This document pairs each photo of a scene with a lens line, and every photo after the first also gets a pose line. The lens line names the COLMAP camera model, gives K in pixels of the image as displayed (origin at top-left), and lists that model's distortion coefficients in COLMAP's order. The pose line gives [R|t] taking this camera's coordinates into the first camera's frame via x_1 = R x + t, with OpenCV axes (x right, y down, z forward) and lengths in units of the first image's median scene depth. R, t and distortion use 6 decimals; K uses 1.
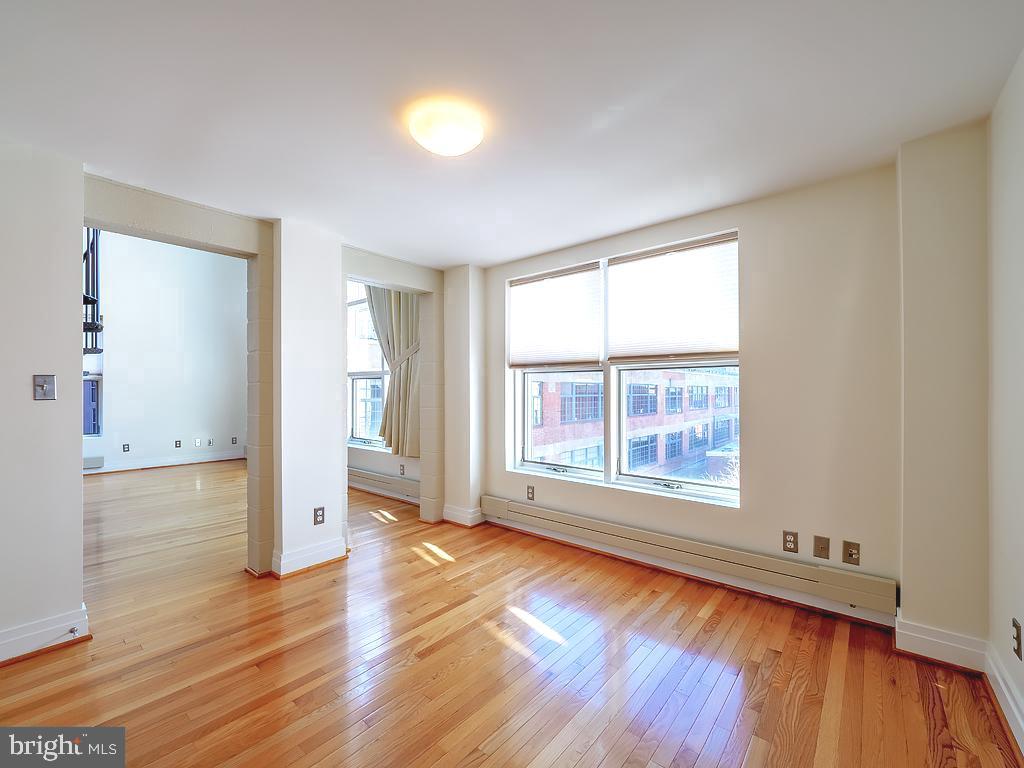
lens RADIAL K [[441.7, 0, 516.8], [0, 441.7, 390.0], [0, 0, 1]] dist [-0.012955, 0.005700]
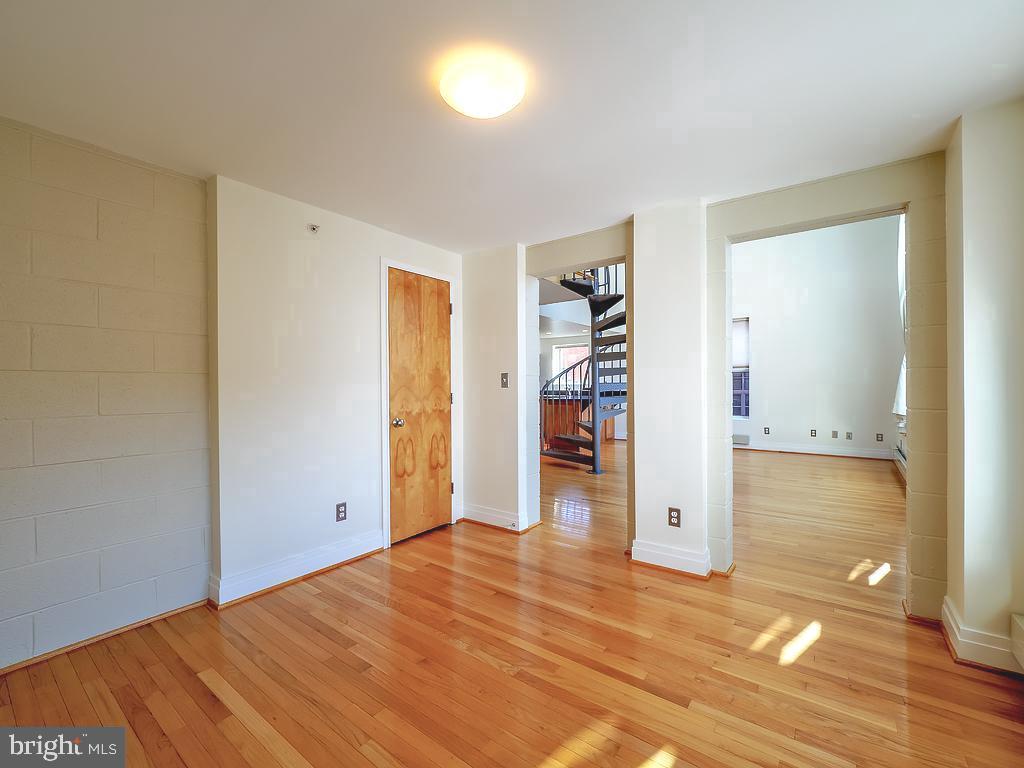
lens RADIAL K [[441.7, 0, 516.7], [0, 441.7, 383.0], [0, 0, 1]] dist [-0.012955, 0.005700]
pose [[0.038919, 0.000378, -0.999242, 0.343459], [0.010452, 0.999945, 0.000786, 0.001706], [0.999188, -0.010475, 0.038913, 0.483503]]
